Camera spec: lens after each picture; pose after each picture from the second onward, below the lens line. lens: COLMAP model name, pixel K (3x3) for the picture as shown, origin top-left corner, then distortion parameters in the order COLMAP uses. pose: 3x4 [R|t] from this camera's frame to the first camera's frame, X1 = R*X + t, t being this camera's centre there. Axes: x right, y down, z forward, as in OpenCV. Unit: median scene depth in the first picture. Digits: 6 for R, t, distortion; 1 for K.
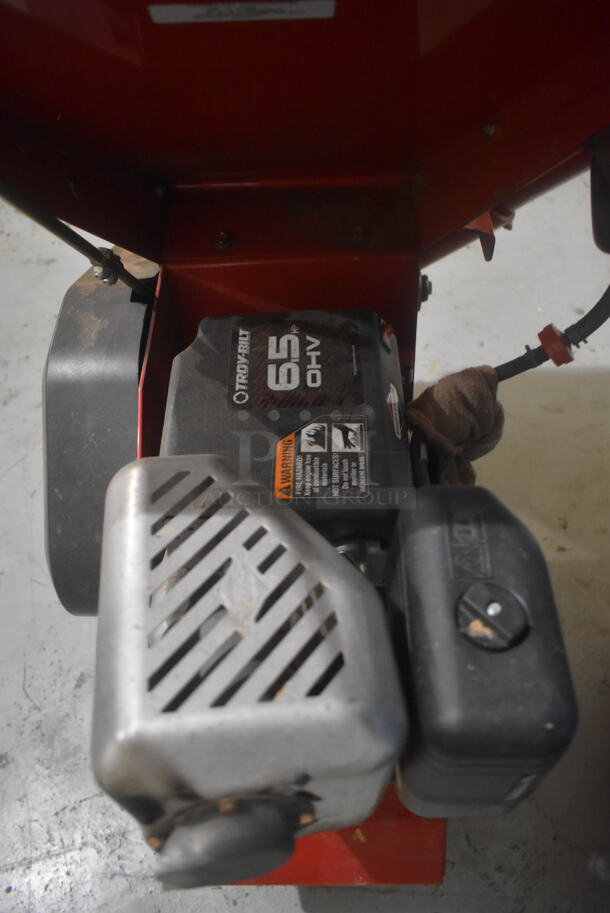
lens RADIAL K [[695.3, 0, 303.3], [0, 695.3, 460.1], [0, 0, 1]] dist [-0.024353, 0.013354]
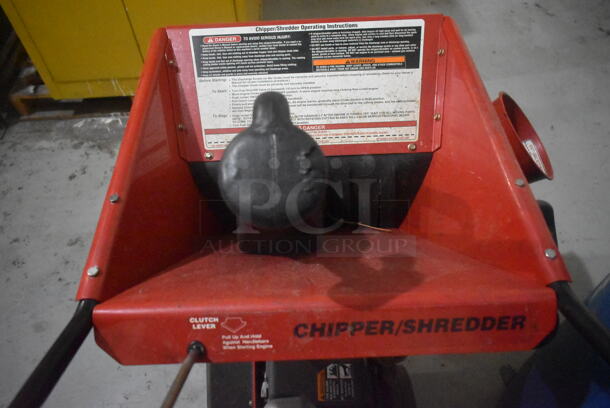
lens RADIAL K [[464.6, 0, 305.3], [0, 464.6, 204.6], [0, 0, 1]] dist [-0.024353, 0.013354]
pose [[0.999610, -0.014273, 0.023991, -0.112260], [0.015668, 0.998137, -0.058974, -0.529411], [-0.023105, 0.059326, 0.997971, -0.686955]]
